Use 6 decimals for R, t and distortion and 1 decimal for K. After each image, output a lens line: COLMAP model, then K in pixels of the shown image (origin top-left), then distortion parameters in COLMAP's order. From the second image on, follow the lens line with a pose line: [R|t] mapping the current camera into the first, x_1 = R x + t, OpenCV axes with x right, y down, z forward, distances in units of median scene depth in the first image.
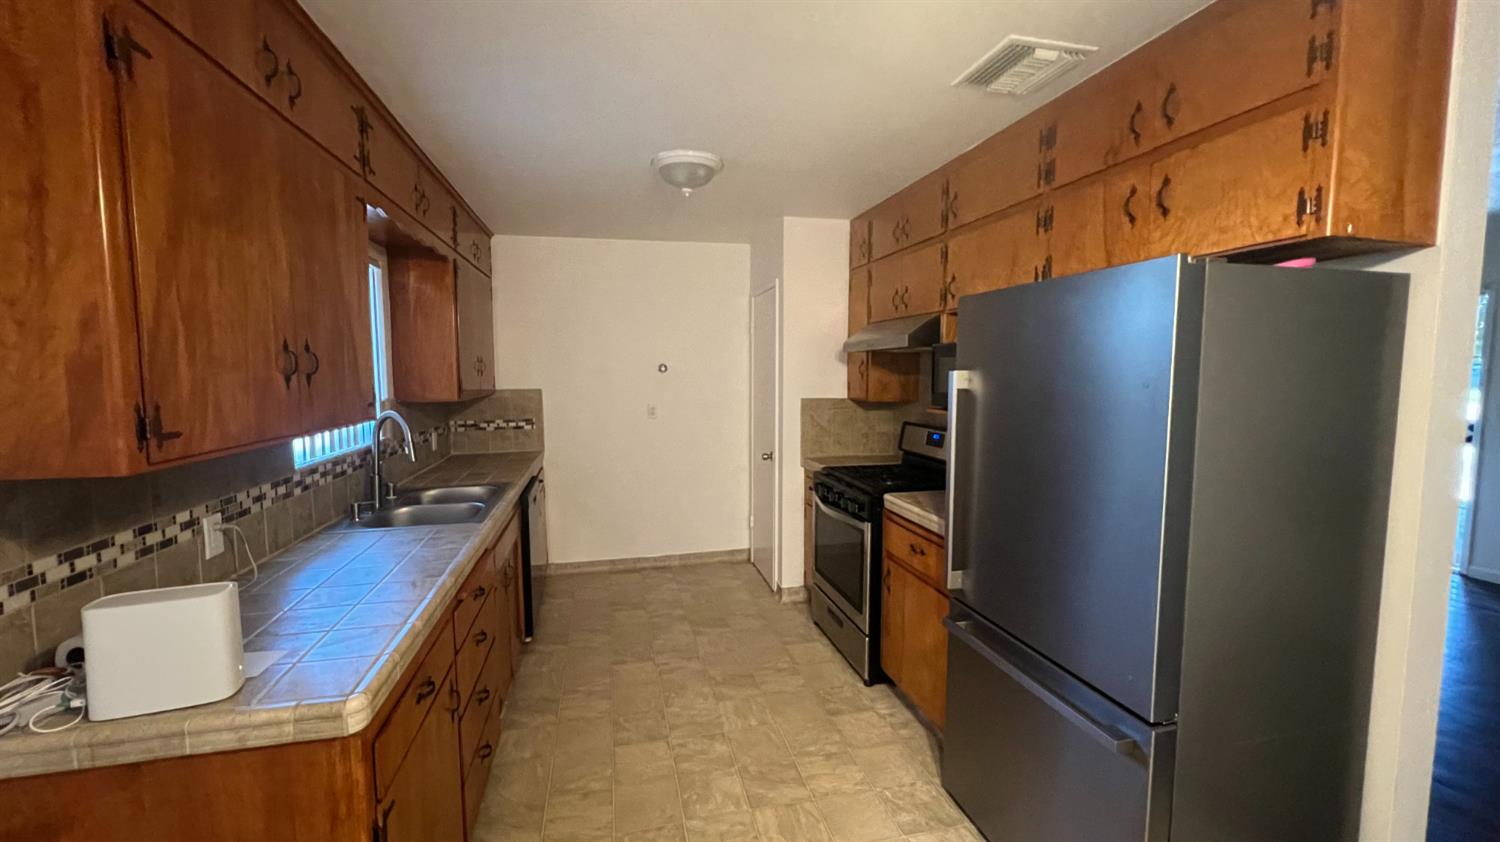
lens RADIAL K [[598.4, 0, 745.3], [0, 598.4, 419.1], [0, 0, 1]] dist [0.001182, 0.000427]
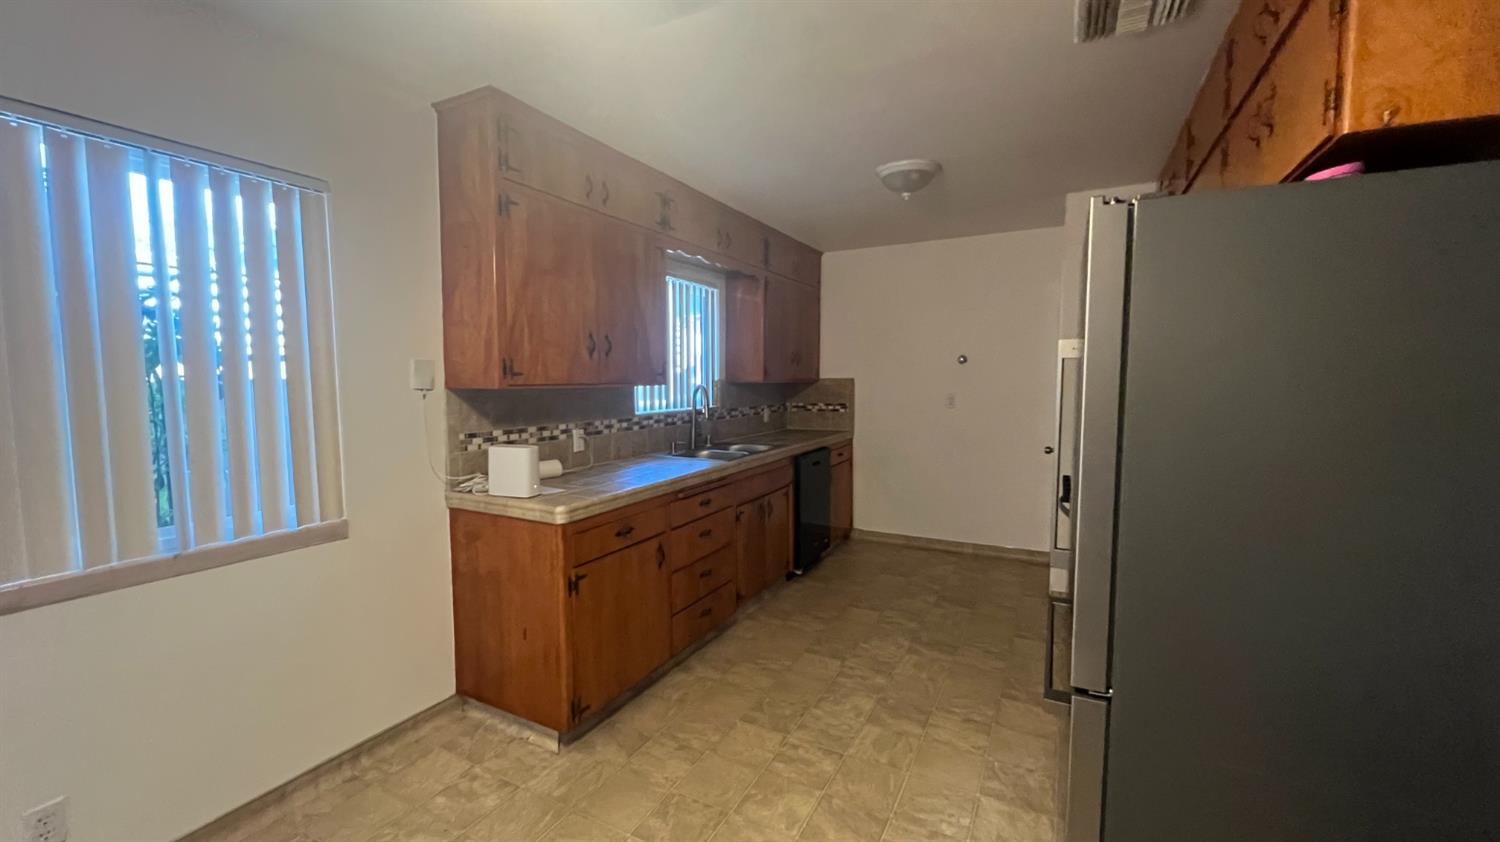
lens RADIAL K [[598.4, 0, 745.3], [0, 598.4, 419.1], [0, 0, 1]] dist [0.001182, 0.000427]
pose [[0.752134, 0.049761, -0.657129, 0.569170], [-0.057436, 0.998301, 0.009856, 0.062354], [0.656503, 0.030330, 0.753713, -0.053402]]
